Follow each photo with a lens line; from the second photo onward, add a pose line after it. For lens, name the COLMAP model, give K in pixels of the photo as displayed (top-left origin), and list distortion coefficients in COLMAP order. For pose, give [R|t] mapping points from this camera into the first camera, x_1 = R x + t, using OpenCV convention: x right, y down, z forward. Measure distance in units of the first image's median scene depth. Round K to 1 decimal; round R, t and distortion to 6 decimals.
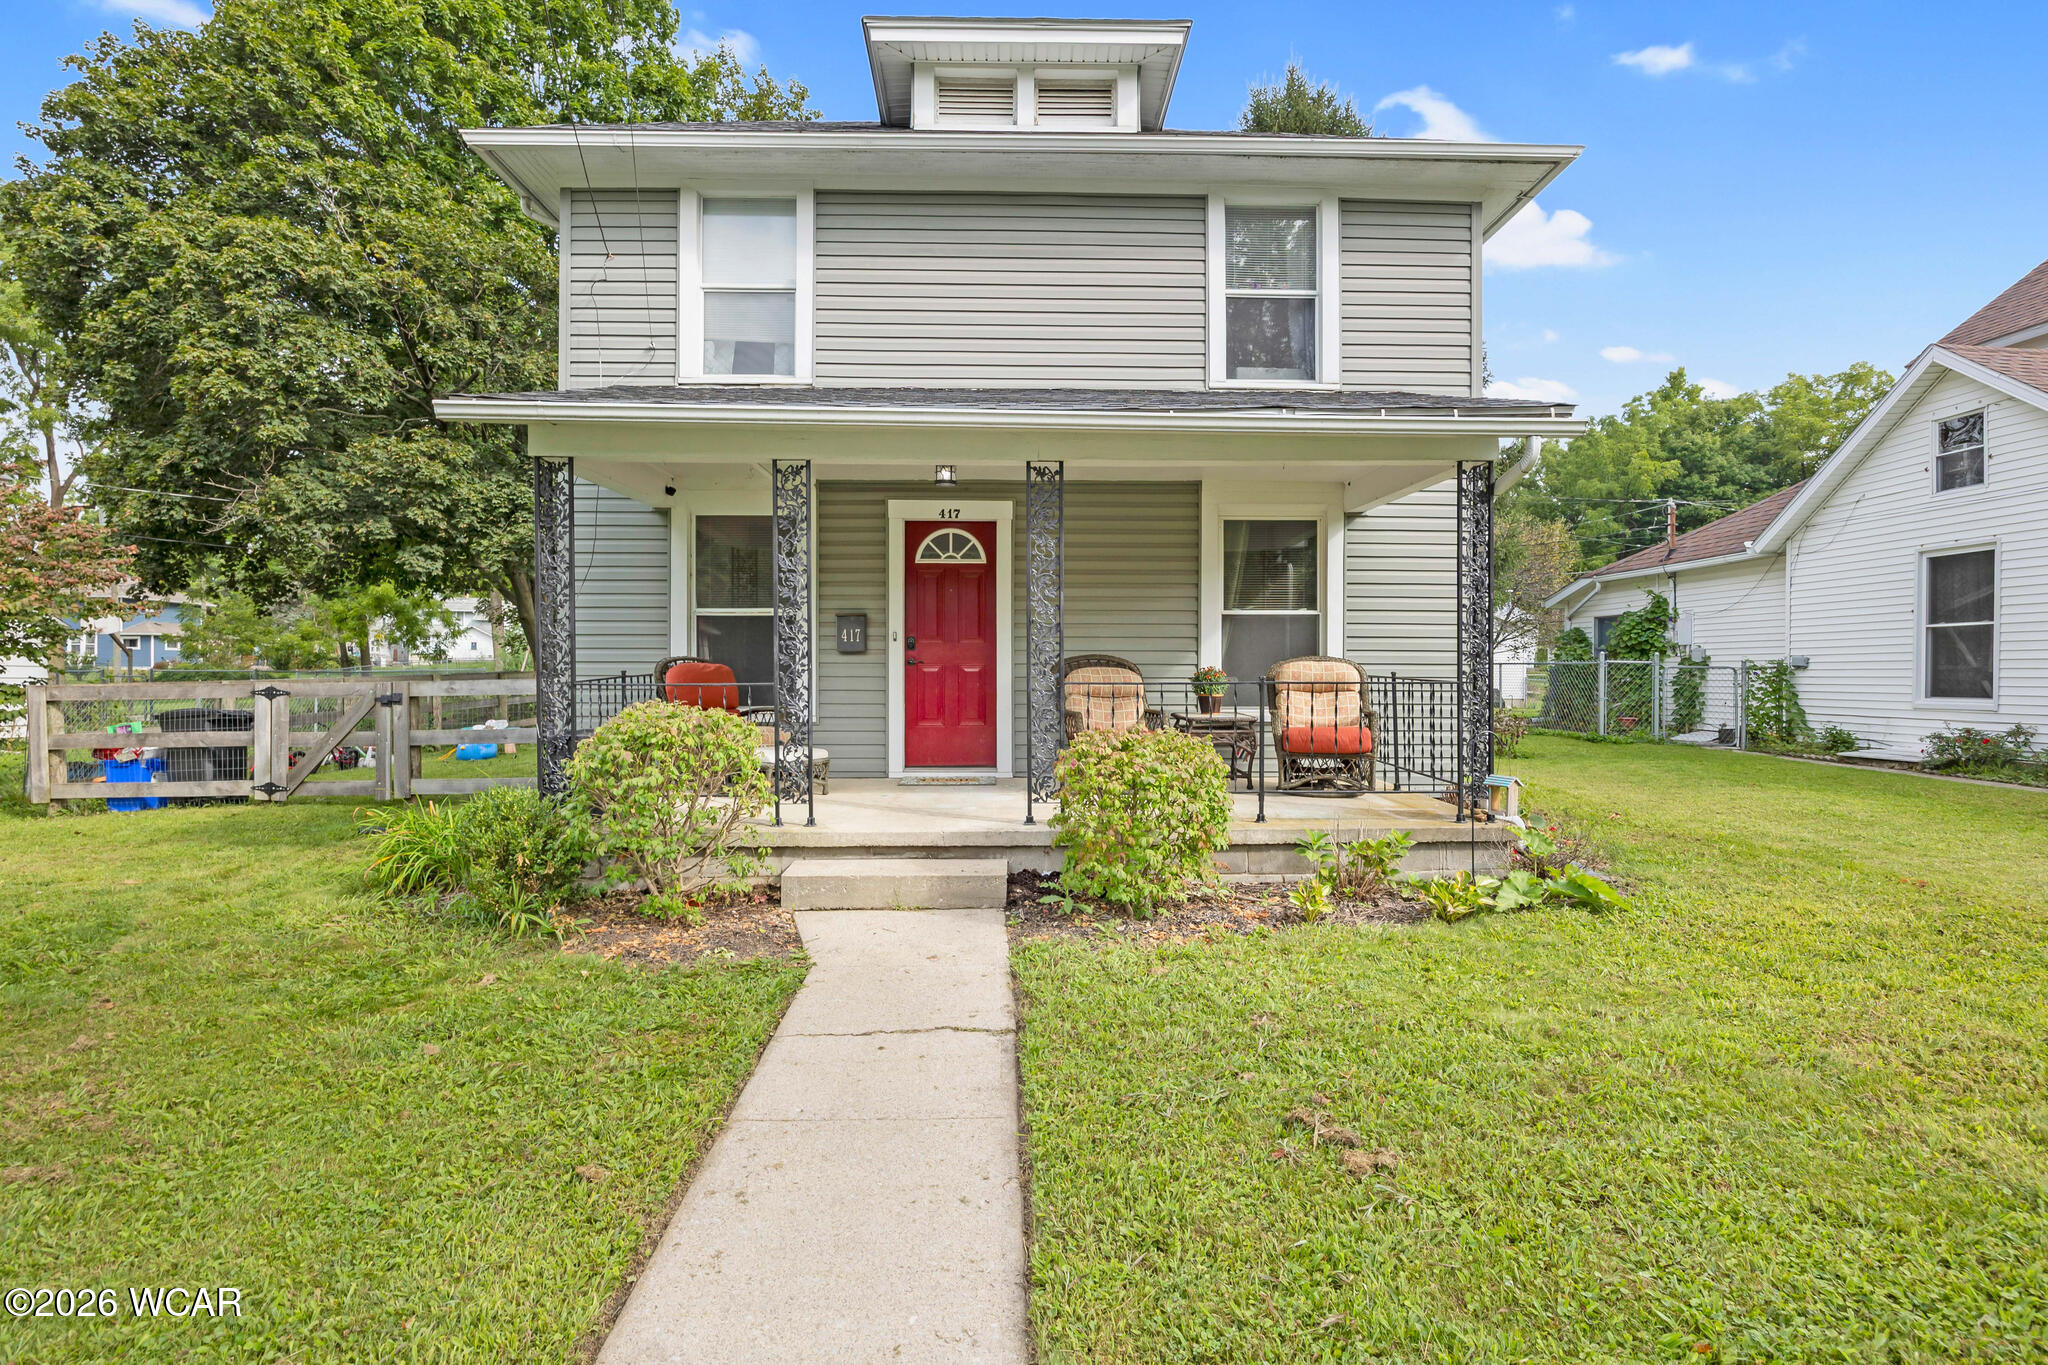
lens RADIAL K [[993.0, 0, 1024.6], [0, 993.0, 684.4], [0, 0, 1]] dist [-0.000675, -0.000014]
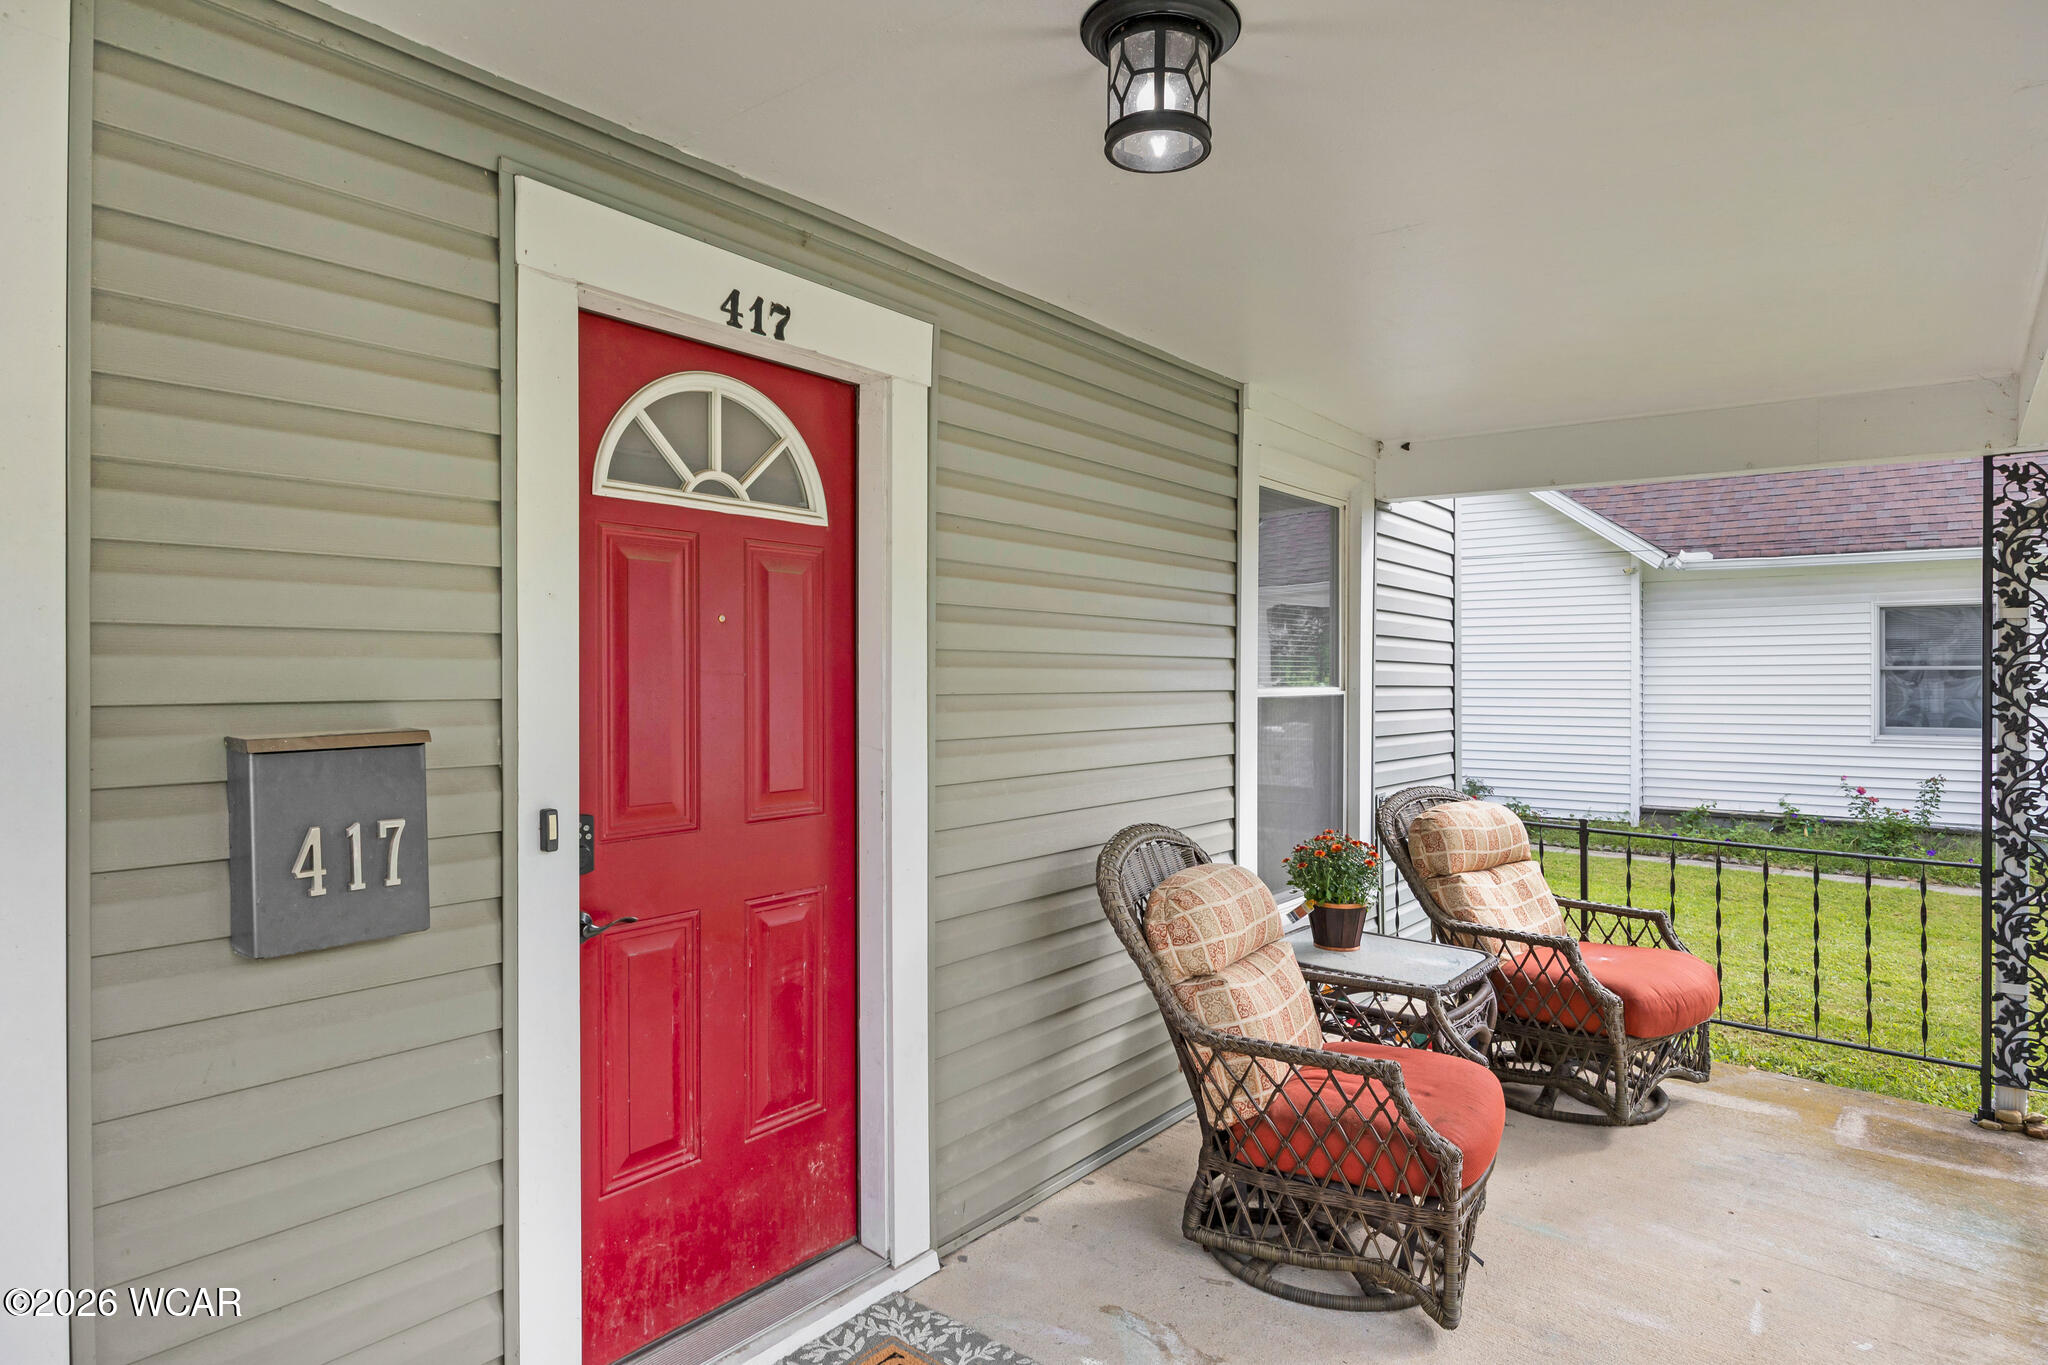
lens RADIAL K [[1138.2, 0, 1027.8], [0, 1138.2, 675.8], [0, 0, 1]] dist [0.000766, 0.000037]
pose [[0.640168, -0.001501, 0.768233, -0.251293], [0.005513, 0.999981, -0.002641, -0.079819], [-0.768215, 0.005926, 0.640164, 0.760976]]
